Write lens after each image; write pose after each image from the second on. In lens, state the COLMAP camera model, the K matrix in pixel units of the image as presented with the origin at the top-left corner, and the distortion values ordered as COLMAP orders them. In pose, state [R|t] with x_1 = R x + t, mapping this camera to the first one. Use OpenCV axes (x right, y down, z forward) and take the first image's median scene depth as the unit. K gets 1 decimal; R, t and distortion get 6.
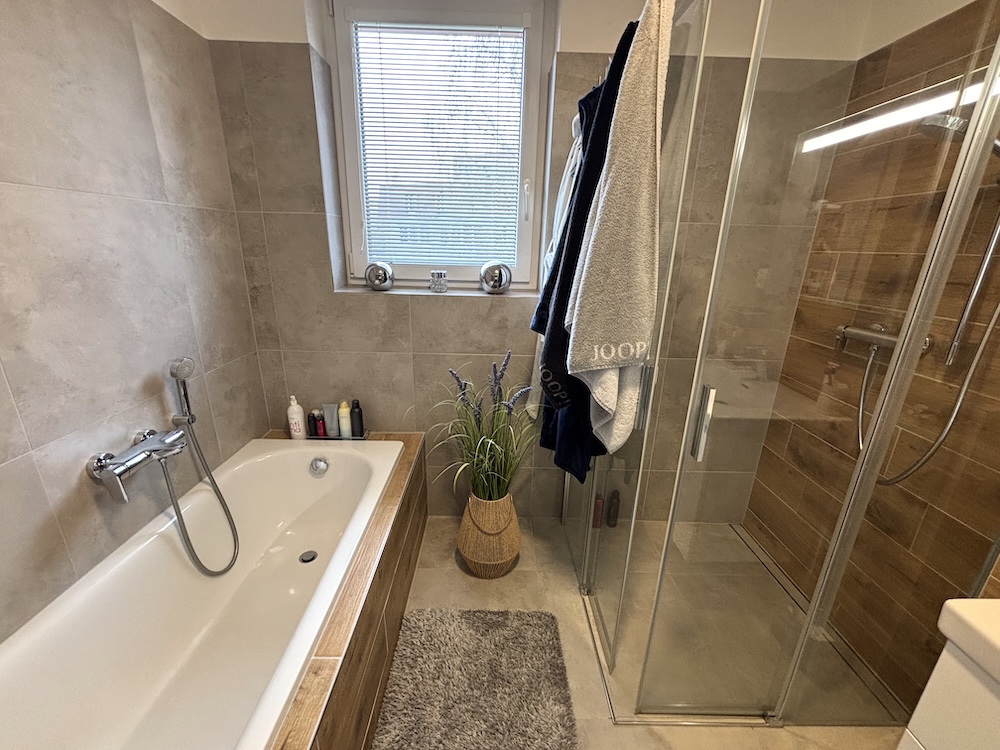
lens RADIAL K [[406.0, 0, 498.1], [0, 406.0, 374.9], [0, 0, 1]] dist [-0.001787, -0.000173]
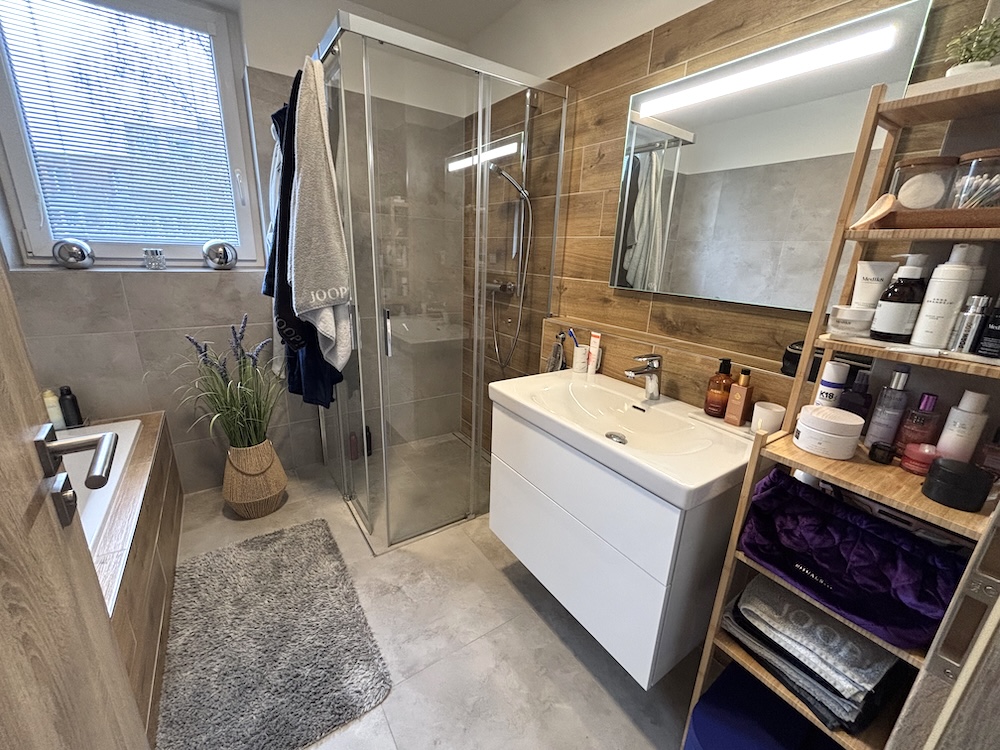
lens RADIAL K [[406.0, 0, 497.6], [0, 406.0, 374.0], [0, 0, 1]] dist [-0.001787, -0.000173]
pose [[0.834095, -0.152627, 0.530086, -0.012348], [0.150788, 0.987446, 0.047048, 0.160066], [-0.530612, 0.040689, 0.846638, -0.364759]]
